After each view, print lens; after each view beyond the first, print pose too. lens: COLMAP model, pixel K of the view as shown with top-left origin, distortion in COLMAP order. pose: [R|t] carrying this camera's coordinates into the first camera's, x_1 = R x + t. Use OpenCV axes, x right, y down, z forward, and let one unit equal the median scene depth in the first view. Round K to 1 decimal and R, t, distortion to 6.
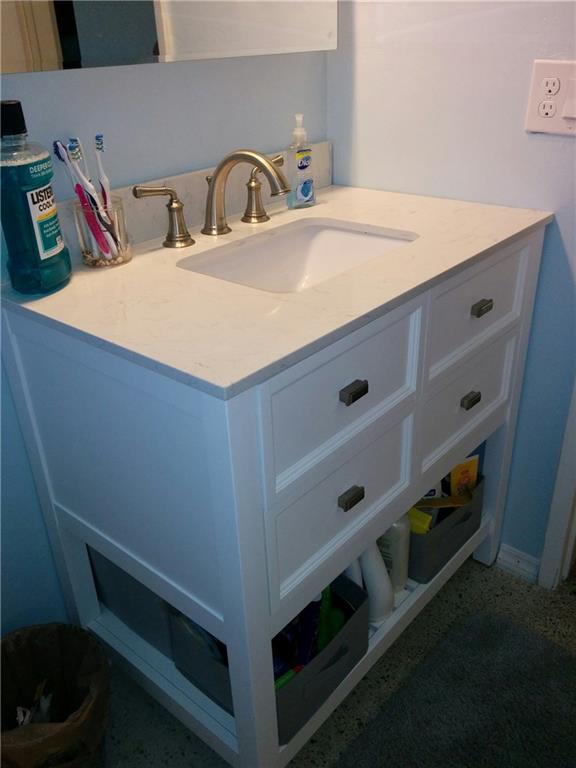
lens RADIAL K [[679.3, 0, 288.9], [0, 679.3, 385.3], [0, 0, 1]] dist [0.042566, -0.082761]
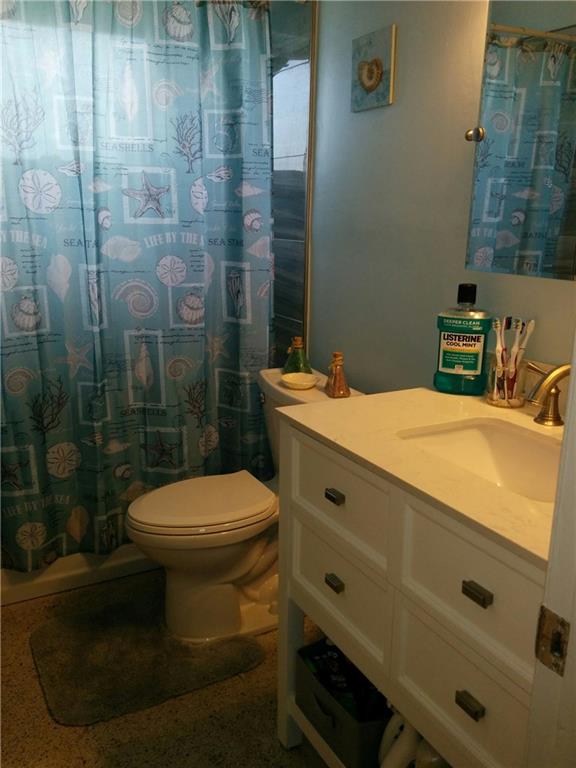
lens RADIAL K [[679.3, 0, 287.9], [0, 679.3, 384.5], [0, 0, 1]] dist [0.042566, -0.082761]
pose [[-0.362791, 0.265045, -0.893383, 1.235298], [-0.419751, 0.809454, 0.410601, -0.667992], [0.831981, 0.523961, -0.182410, 0.988305]]
